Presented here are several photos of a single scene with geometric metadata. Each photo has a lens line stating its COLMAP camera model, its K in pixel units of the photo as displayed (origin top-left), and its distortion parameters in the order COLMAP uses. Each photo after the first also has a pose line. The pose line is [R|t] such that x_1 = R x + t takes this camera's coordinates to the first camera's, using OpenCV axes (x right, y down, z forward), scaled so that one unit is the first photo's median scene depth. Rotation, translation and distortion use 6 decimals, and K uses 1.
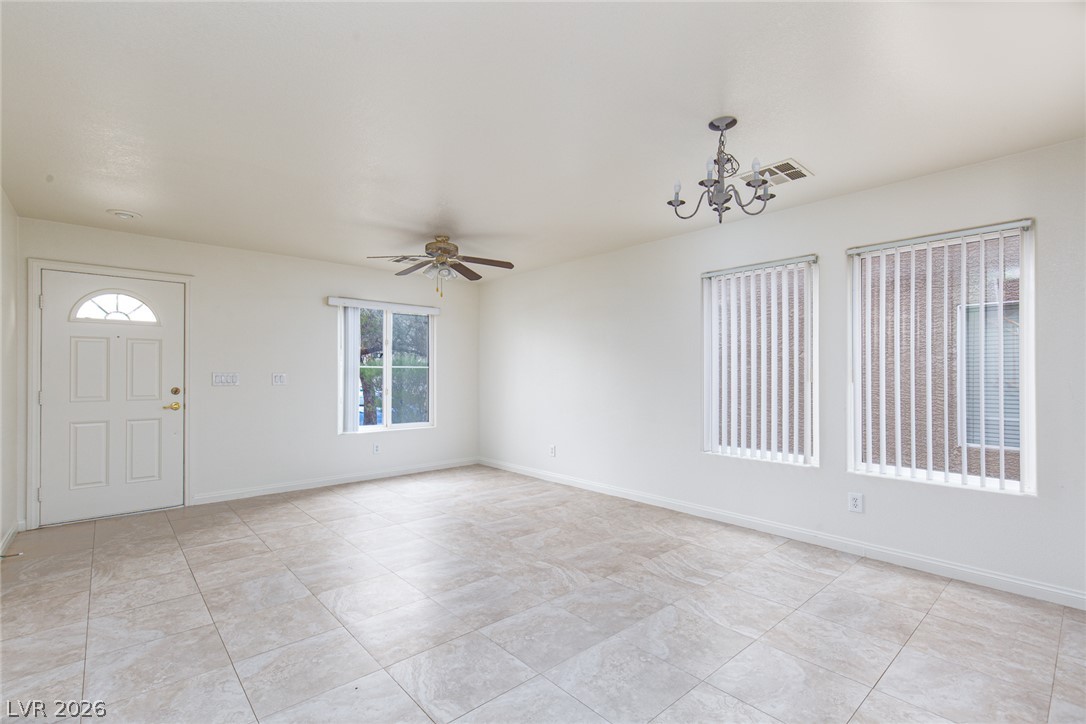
lens RADIAL K [[490.6, 0, 541.5], [0, 490.6, 367.7], [0, 0, 1]] dist [0.003446, 0.000216]
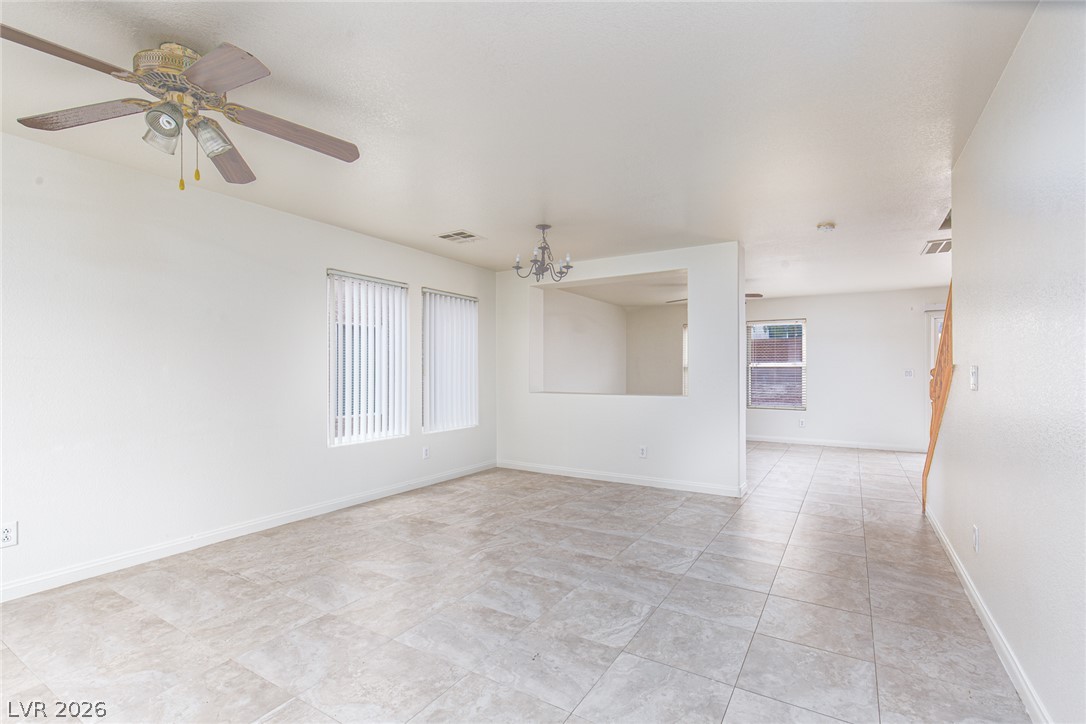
lens RADIAL K [[497.4, 0, 541.0], [0, 497.4, 371.8], [0, 0, 1]] dist [0.009364, -0.000196]
pose [[-0.285038, -0.002527, 0.958513, -1.088843], [-0.014504, 0.999893, -0.001677, 0.019197], [-0.958406, -0.014380, -0.285044, 1.243996]]
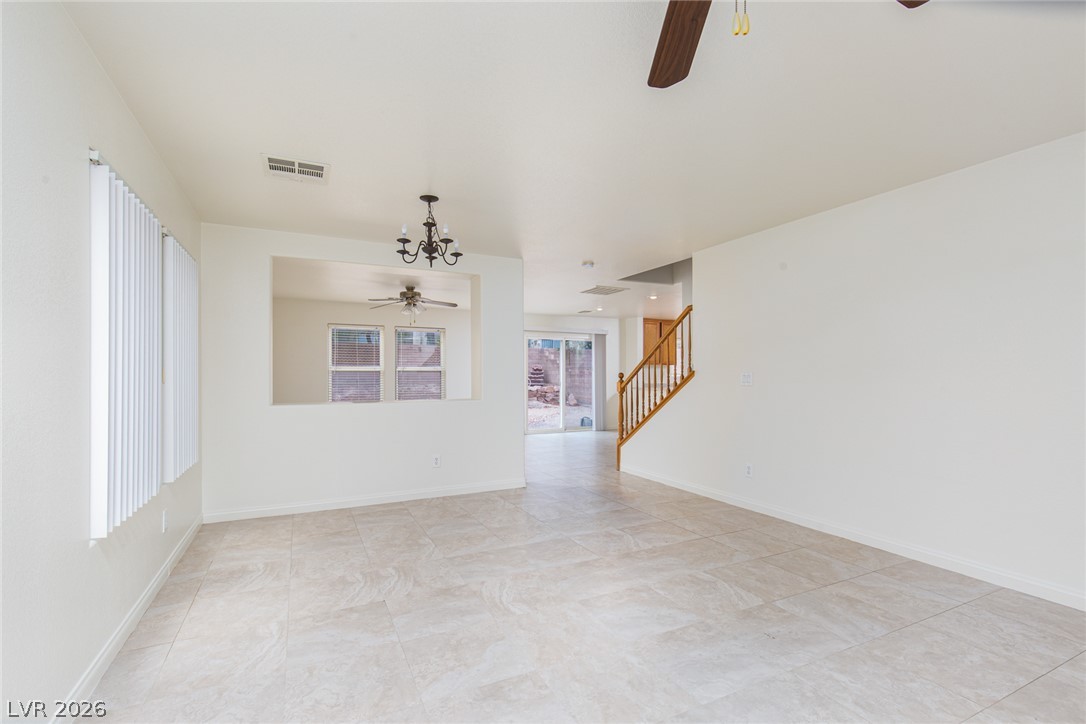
lens RADIAL K [[497.4, 0, 541.0], [0, 497.4, 371.8], [0, 0, 1]] dist [0.009364, -0.000196]
pose [[-0.964289, 0.001229, 0.264850, -0.268111], [-0.003964, 0.999810, -0.019074, 0.029041], [-0.264823, -0.019443, -0.964101, 1.896523]]
